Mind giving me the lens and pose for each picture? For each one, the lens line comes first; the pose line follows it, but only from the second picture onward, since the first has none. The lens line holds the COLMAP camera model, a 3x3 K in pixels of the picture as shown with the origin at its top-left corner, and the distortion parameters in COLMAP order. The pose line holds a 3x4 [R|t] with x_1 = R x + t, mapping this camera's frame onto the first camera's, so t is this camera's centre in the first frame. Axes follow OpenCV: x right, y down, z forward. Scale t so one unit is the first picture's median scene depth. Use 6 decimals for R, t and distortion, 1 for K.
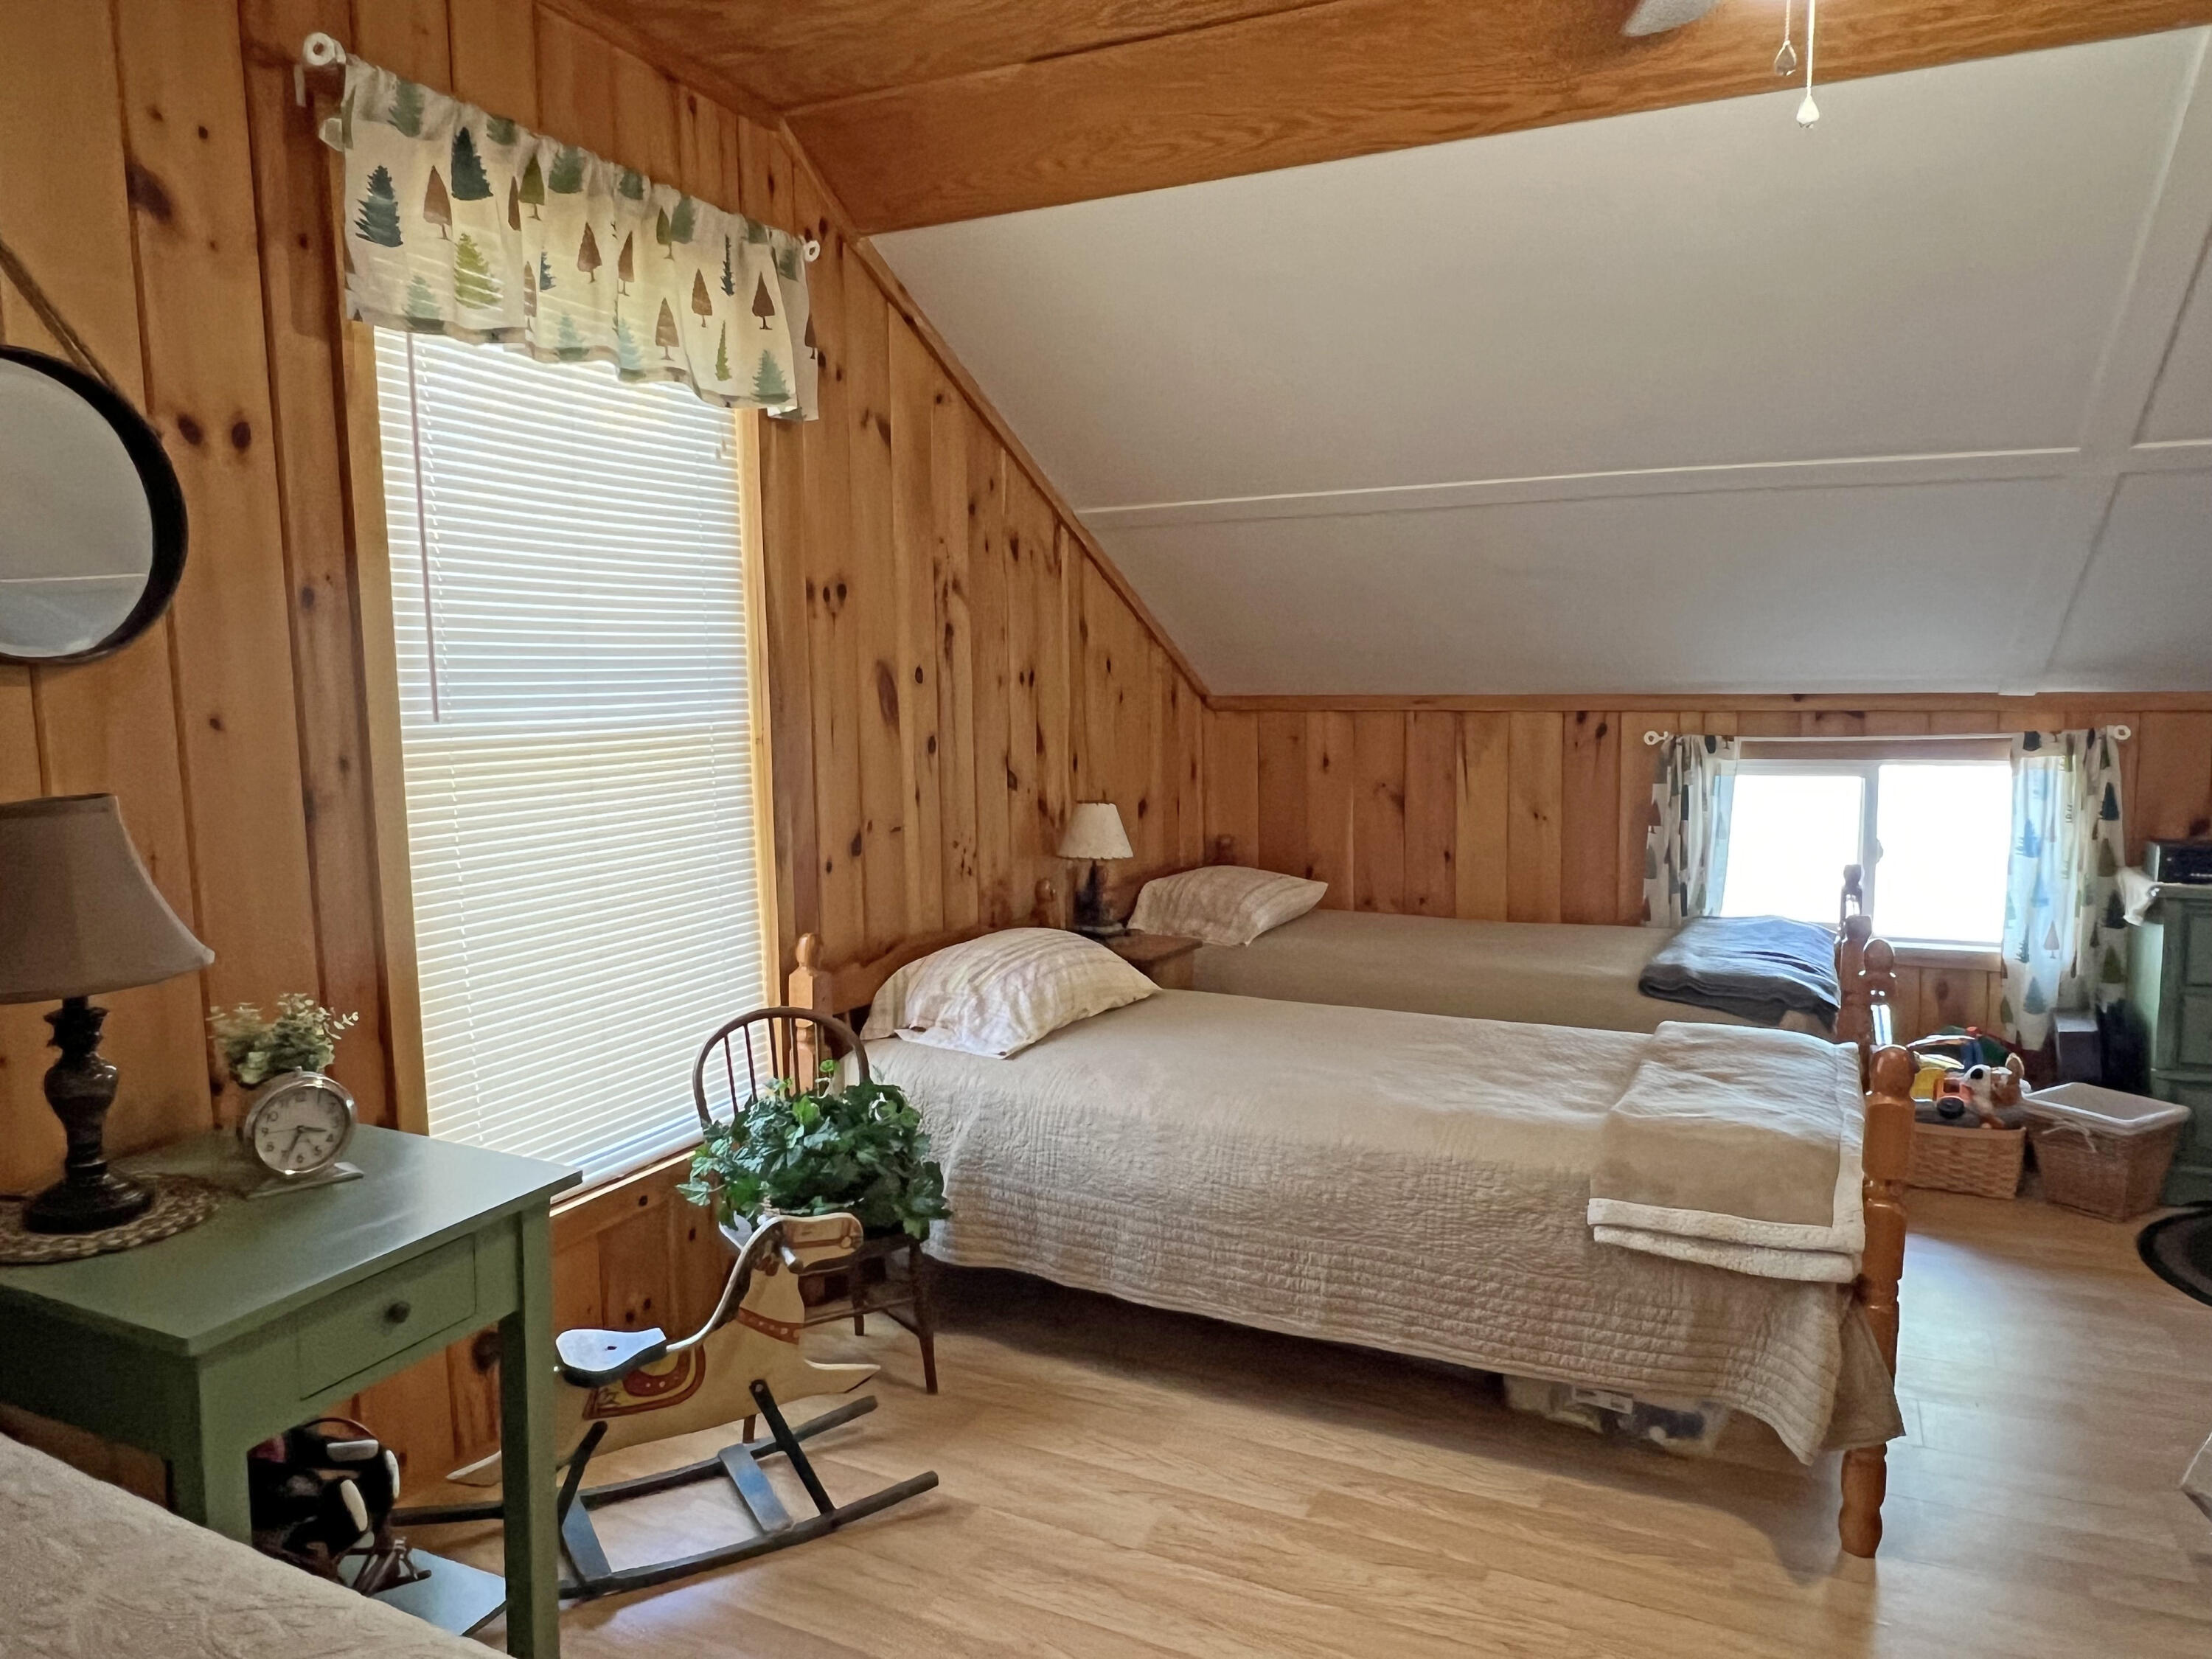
lens RADIAL K [[1504.2, 0, 1101.2], [0, 1504.2, 834.9], [0, 0, 1]] dist [0.007209, -0.002842]
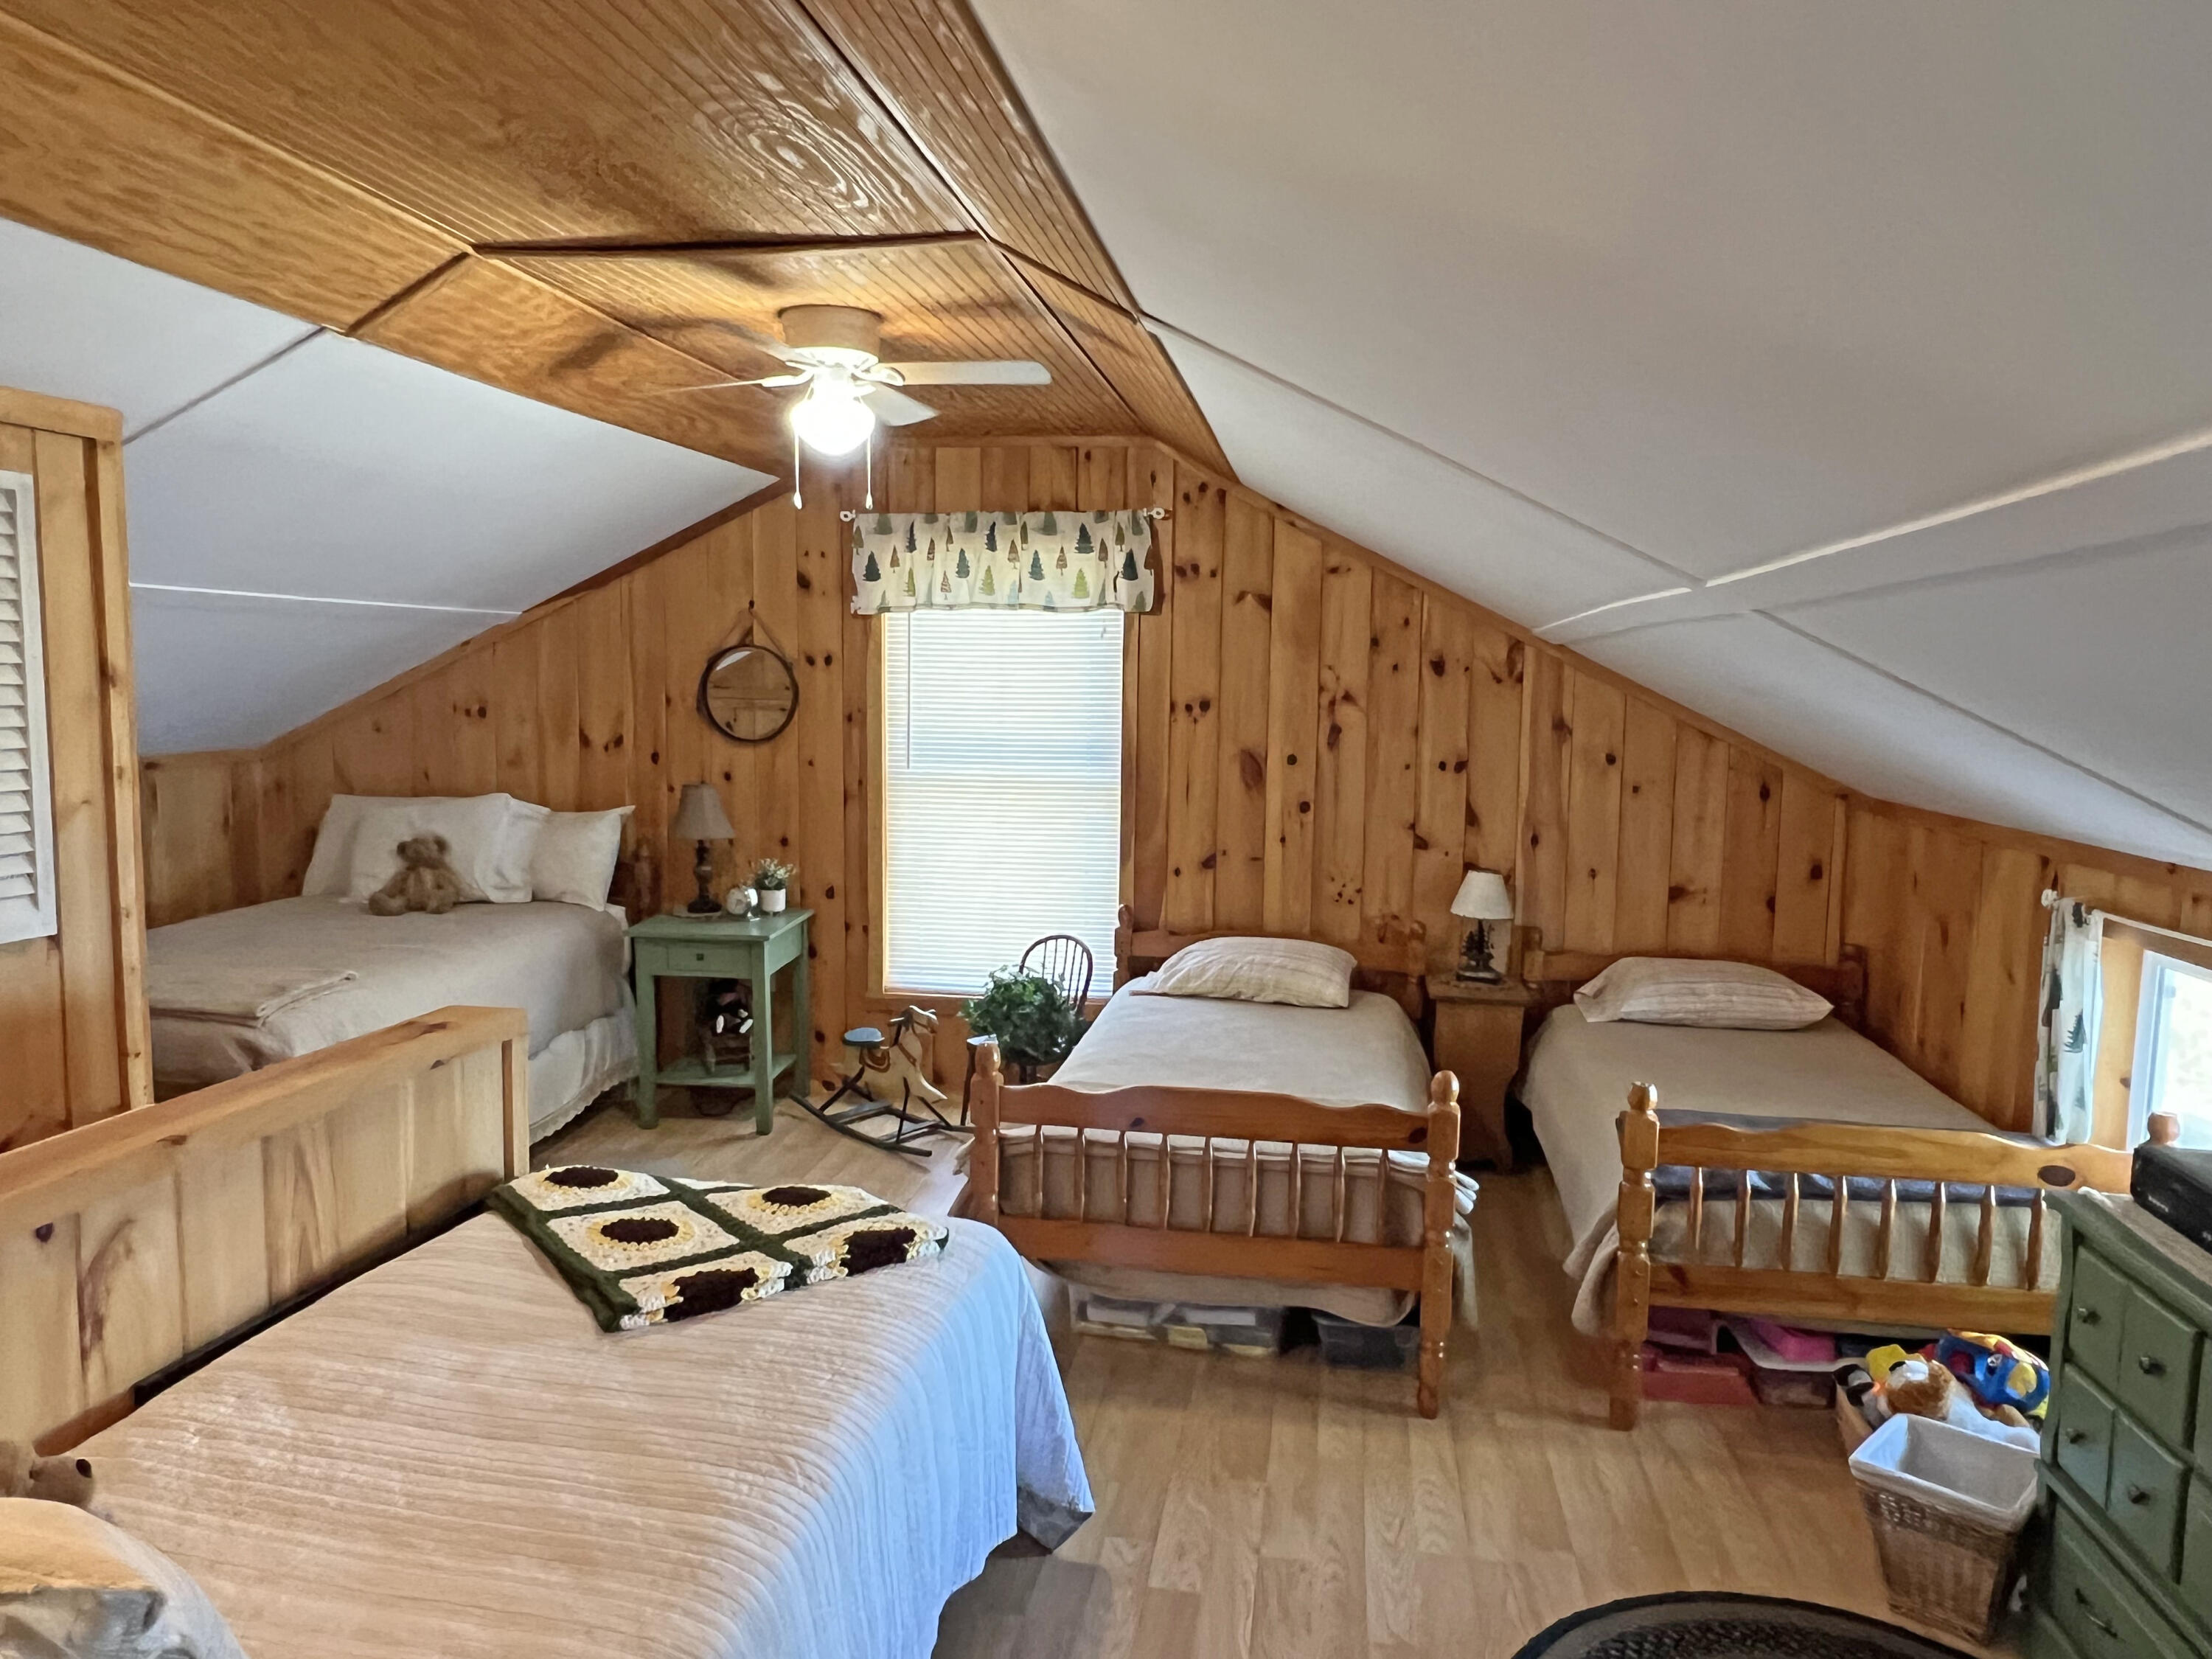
lens RADIAL K [[1504.2, 0, 1108.4], [0, 1504.2, 826.0], [0, 0, 1]] dist [0.007209, -0.002842]
pose [[0.283802, 0.116623, -0.951765, 1.316424], [-0.118274, 0.989254, 0.085950, -0.155404], [0.951561, 0.088176, 0.294545, 0.418014]]
